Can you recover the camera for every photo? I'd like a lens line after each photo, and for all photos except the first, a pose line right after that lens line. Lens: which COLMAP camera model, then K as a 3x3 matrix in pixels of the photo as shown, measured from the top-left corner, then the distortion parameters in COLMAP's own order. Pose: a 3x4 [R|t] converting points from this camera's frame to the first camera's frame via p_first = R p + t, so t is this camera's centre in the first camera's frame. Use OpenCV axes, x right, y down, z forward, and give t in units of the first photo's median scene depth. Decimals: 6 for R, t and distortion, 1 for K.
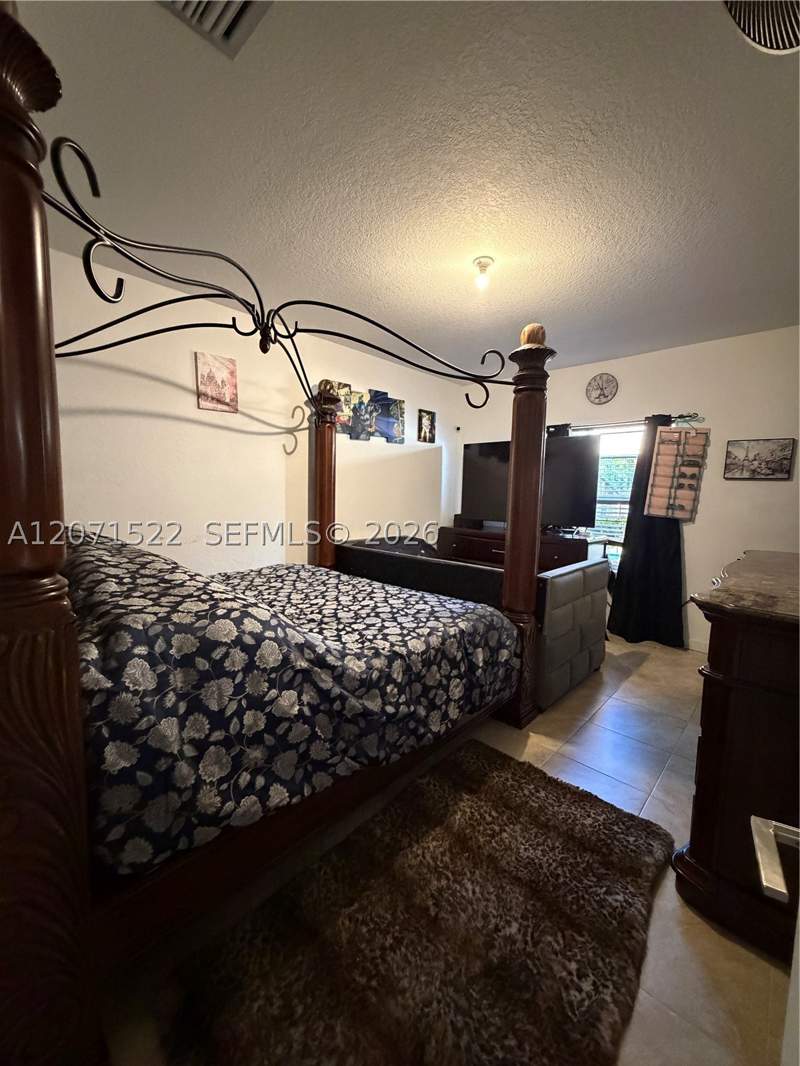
lens RADIAL K [[426.5, 0, 399.1], [0, 426.5, 530.5], [0, 0, 1]] dist [0.000318, 0.000148]
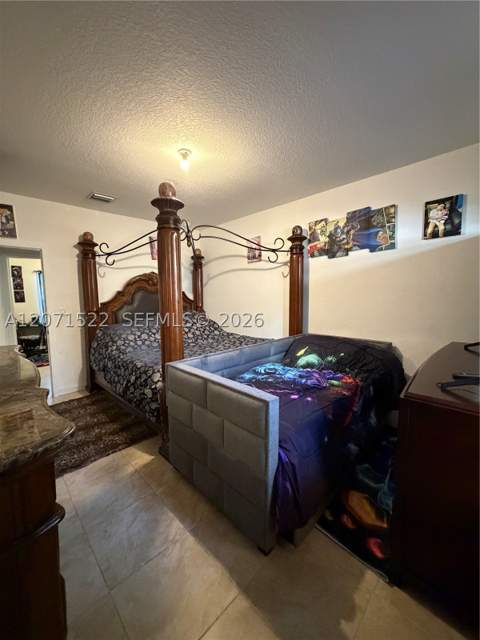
lens RADIAL K [[256.0, 0, 241.6], [0, 256.0, 322.8], [0, 0, 1]] dist [0.000318, 0.000148]
pose [[-0.022942, 0.069059, -0.997349, 0.679601], [-0.096035, 0.992846, 0.070956, -0.047554], [0.995114, 0.097408, -0.016146, 0.749378]]
